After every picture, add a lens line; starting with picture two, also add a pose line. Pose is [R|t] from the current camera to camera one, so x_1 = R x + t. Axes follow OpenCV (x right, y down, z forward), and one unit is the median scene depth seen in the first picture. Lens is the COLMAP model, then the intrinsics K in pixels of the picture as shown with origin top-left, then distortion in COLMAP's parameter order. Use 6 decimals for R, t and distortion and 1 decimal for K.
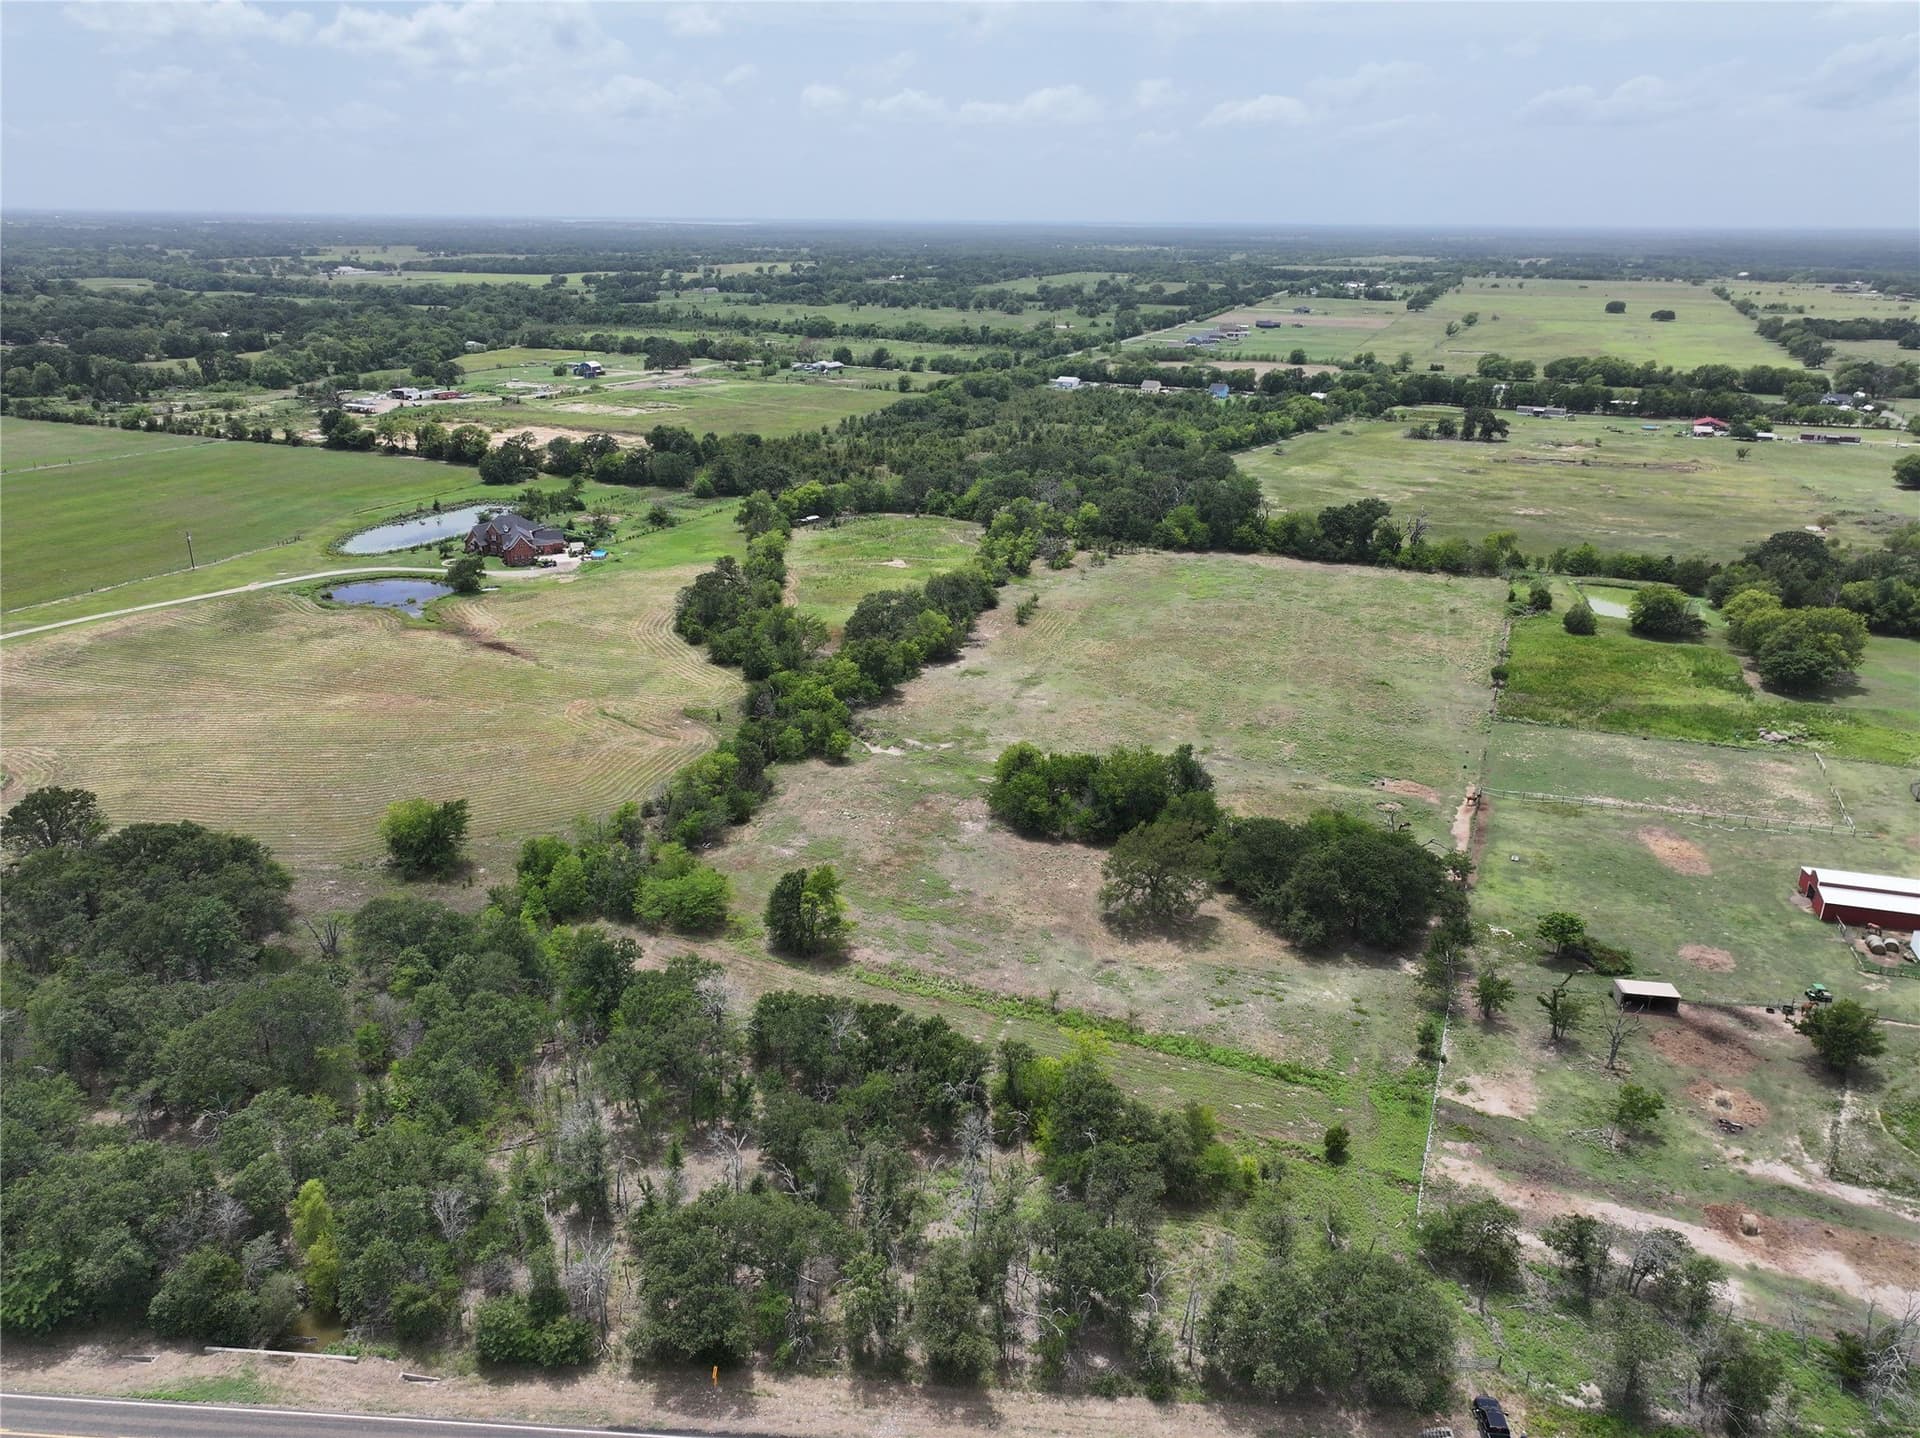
lens RADIAL K [[1347.6, 0, 971.1], [0, 1347.6, 718.8], [0, 0, 1]] dist [-0.005513, 0.018347]
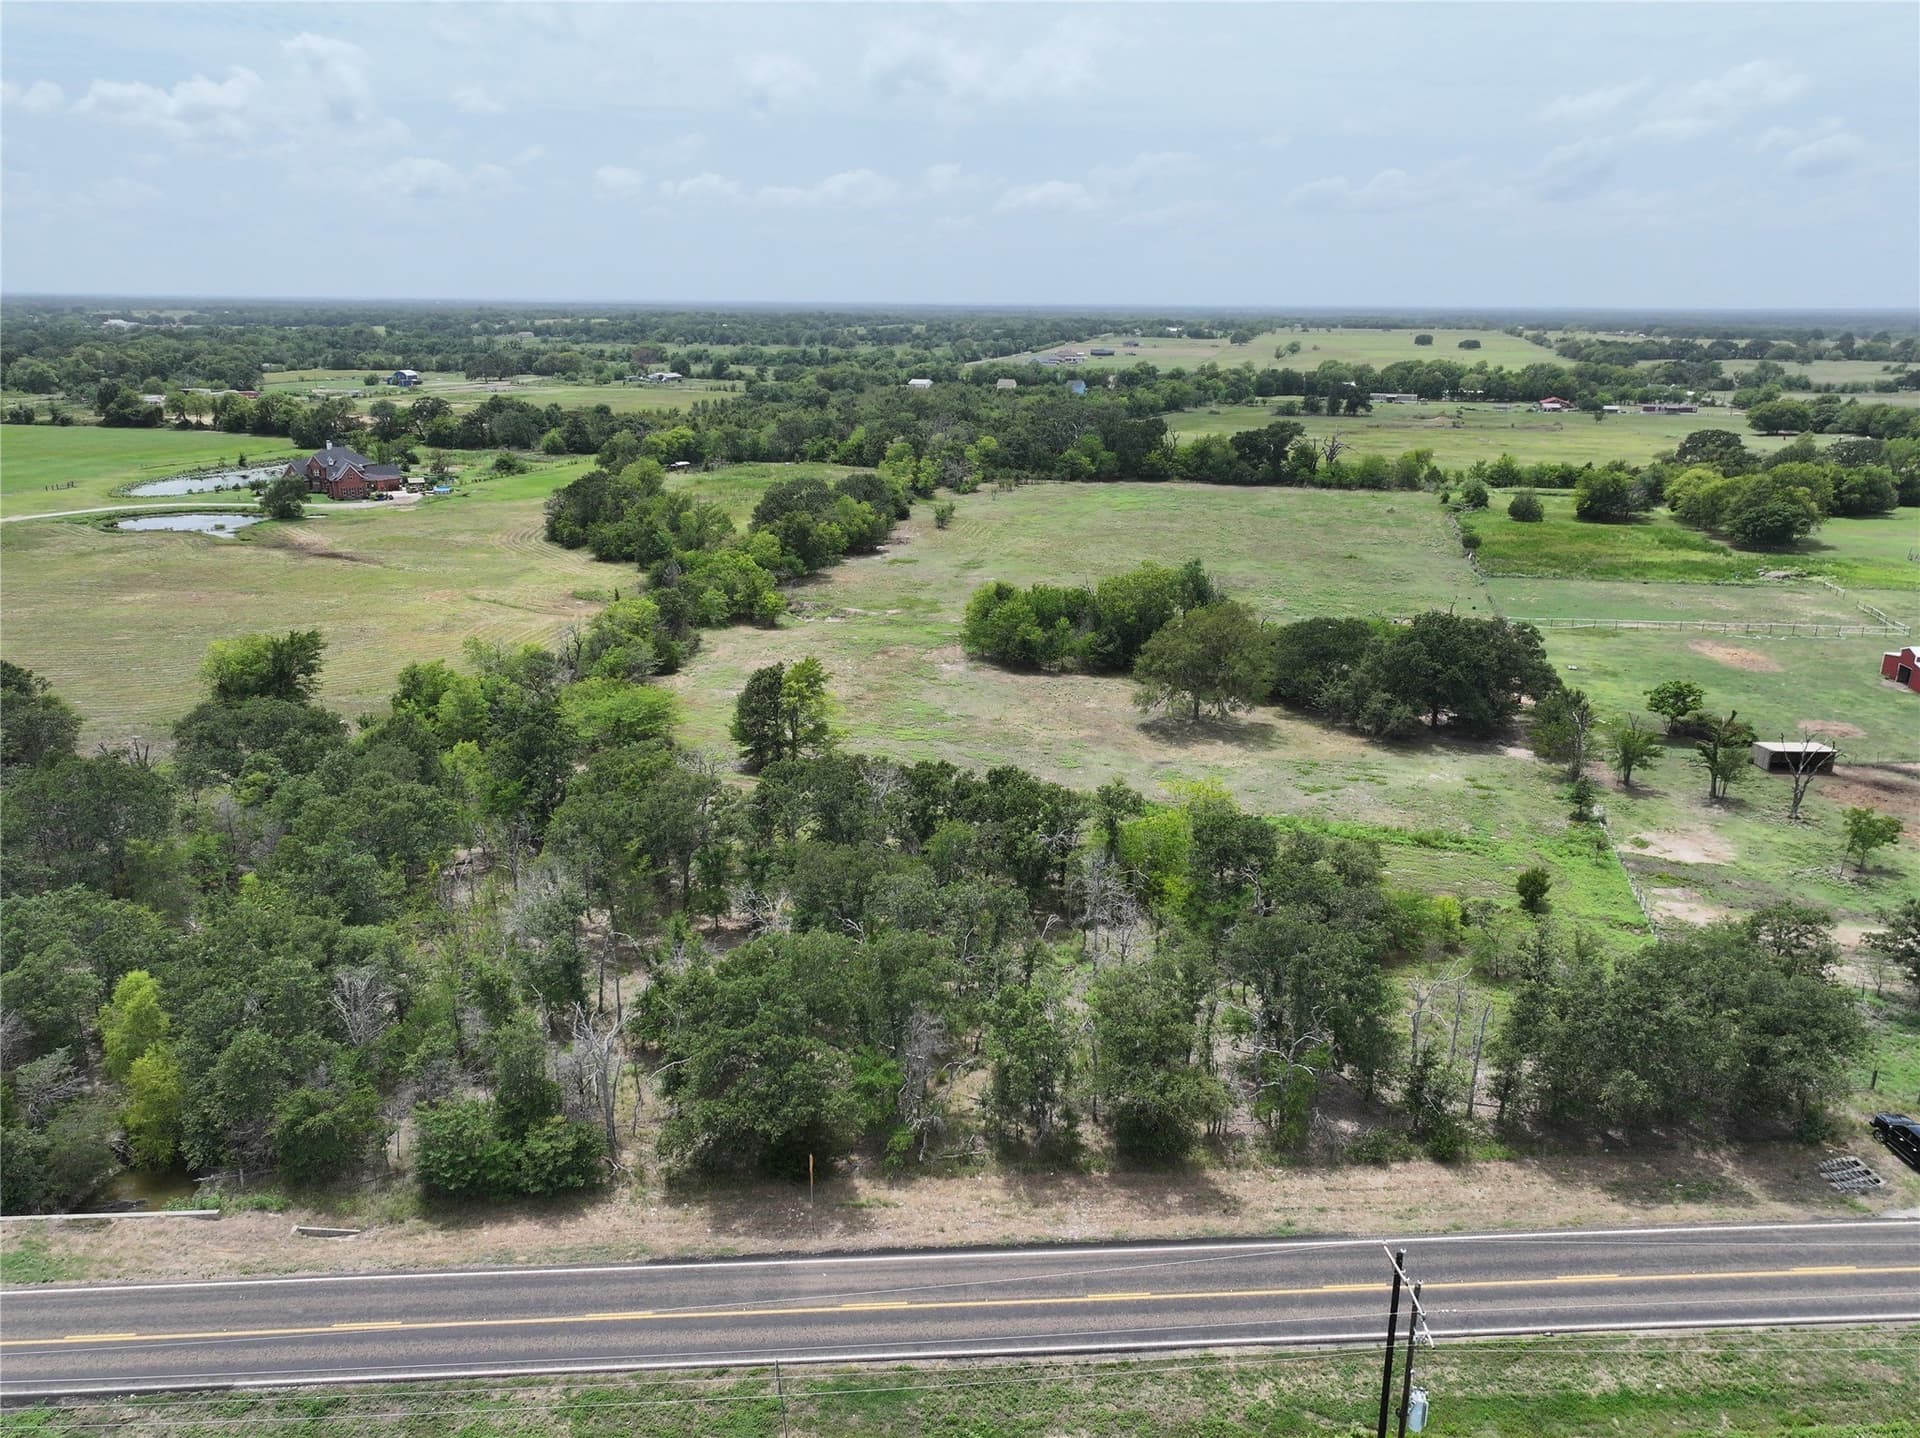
lens RADIAL K [[1347.6, 0, 971.1], [0, 1347.6, 718.8], [0, 0, 1]] dist [-0.005513, 0.018347]
pose [[0.990925, -0.041240, 0.127936, -0.110326], [0.048244, 0.997474, -0.052135, 0.181400], [-0.125463, 0.057834, 0.990411, 0.197917]]
